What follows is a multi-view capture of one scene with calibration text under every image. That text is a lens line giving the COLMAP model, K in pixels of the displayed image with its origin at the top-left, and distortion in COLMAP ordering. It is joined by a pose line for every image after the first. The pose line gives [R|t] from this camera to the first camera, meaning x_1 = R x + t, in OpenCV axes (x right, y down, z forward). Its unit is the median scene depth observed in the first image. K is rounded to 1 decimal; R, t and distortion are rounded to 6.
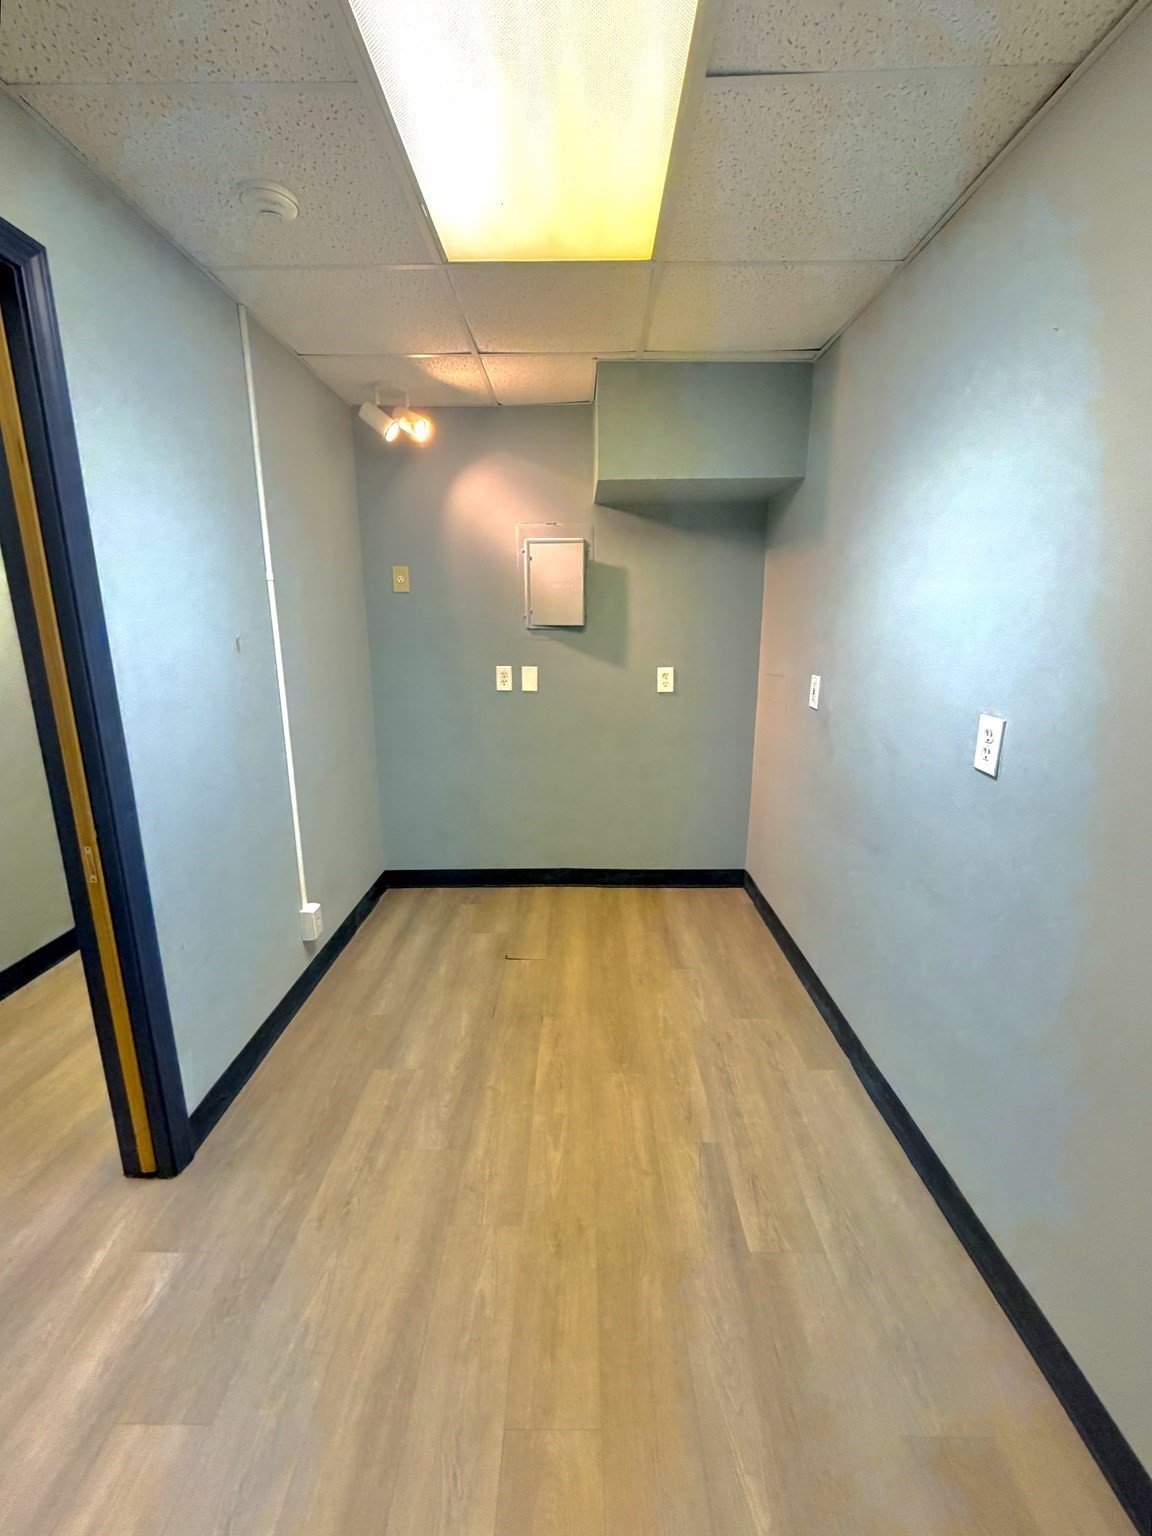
lens RADIAL K [[621.5, 0, 577.9], [0, 621.5, 764.3], [0, 0, 1]] dist [0.002621, -0.000207]
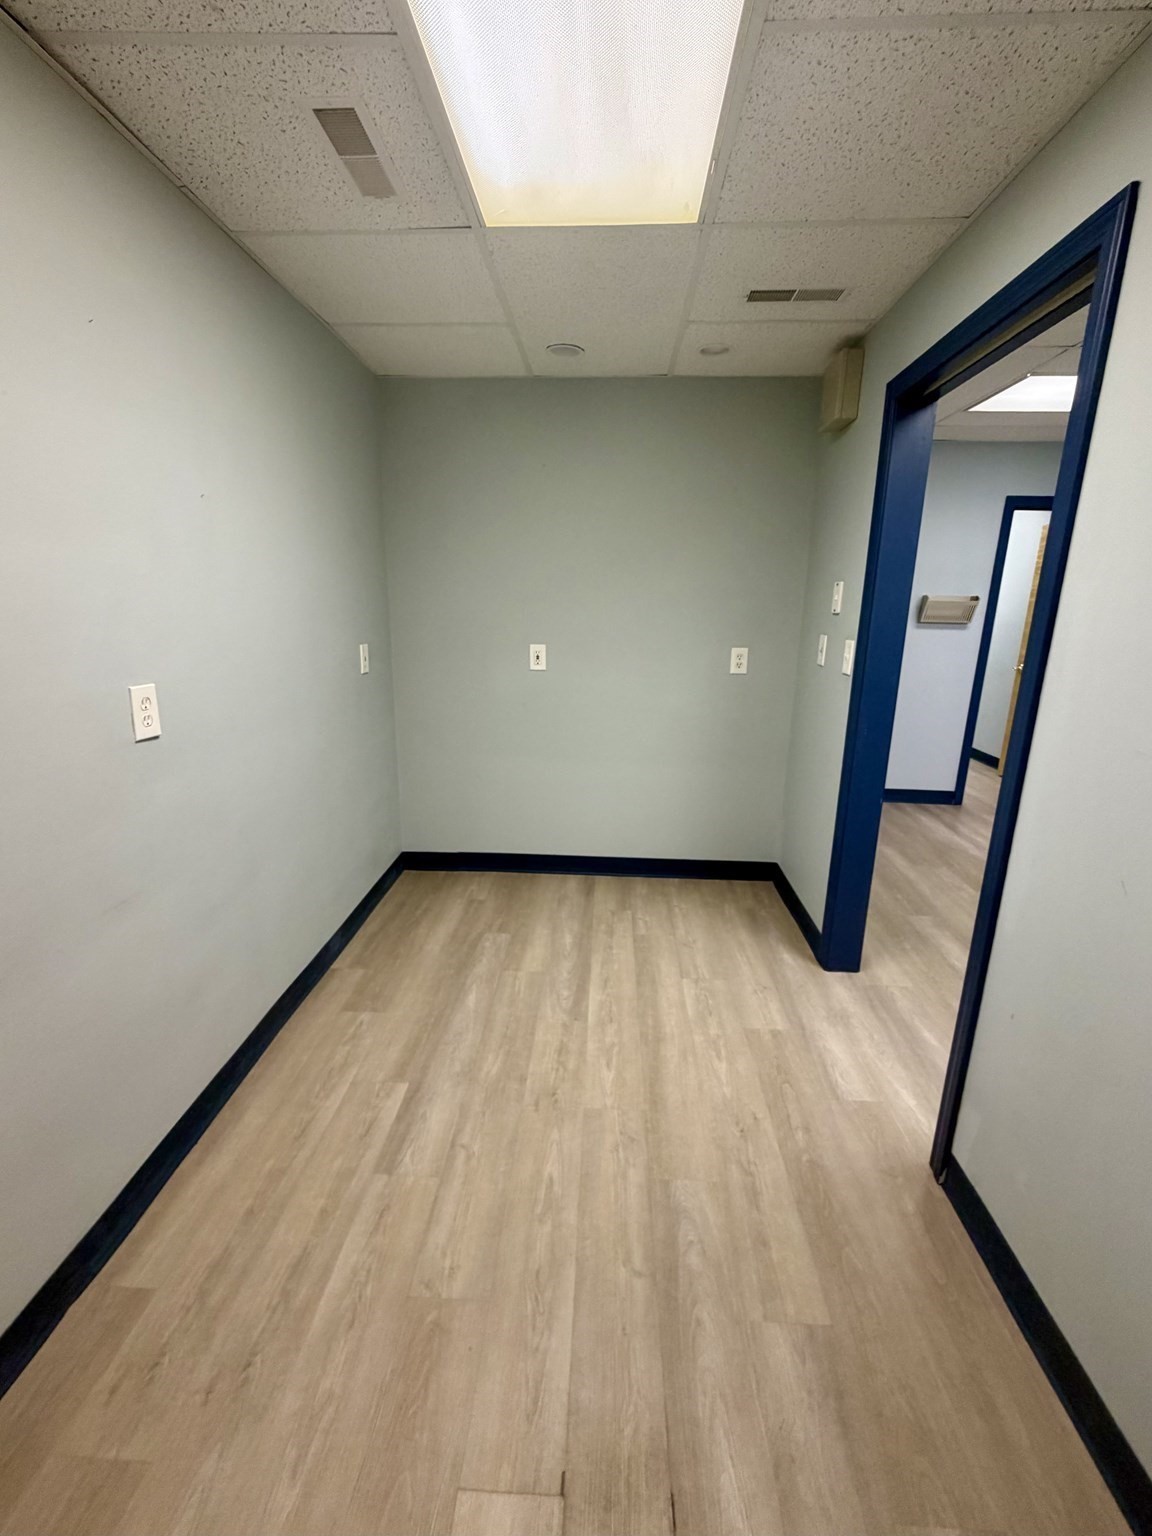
lens RADIAL K [[621.5, 0, 577.8], [0, 621.5, 762.4], [0, 0, 1]] dist [0.002621, -0.000207]
pose [[-0.998699, -0.025100, 0.044383, -0.102907], [-0.001168, 0.881480, 0.472220, -0.365838], [-0.050976, 0.471554, -0.880363, 1.550637]]
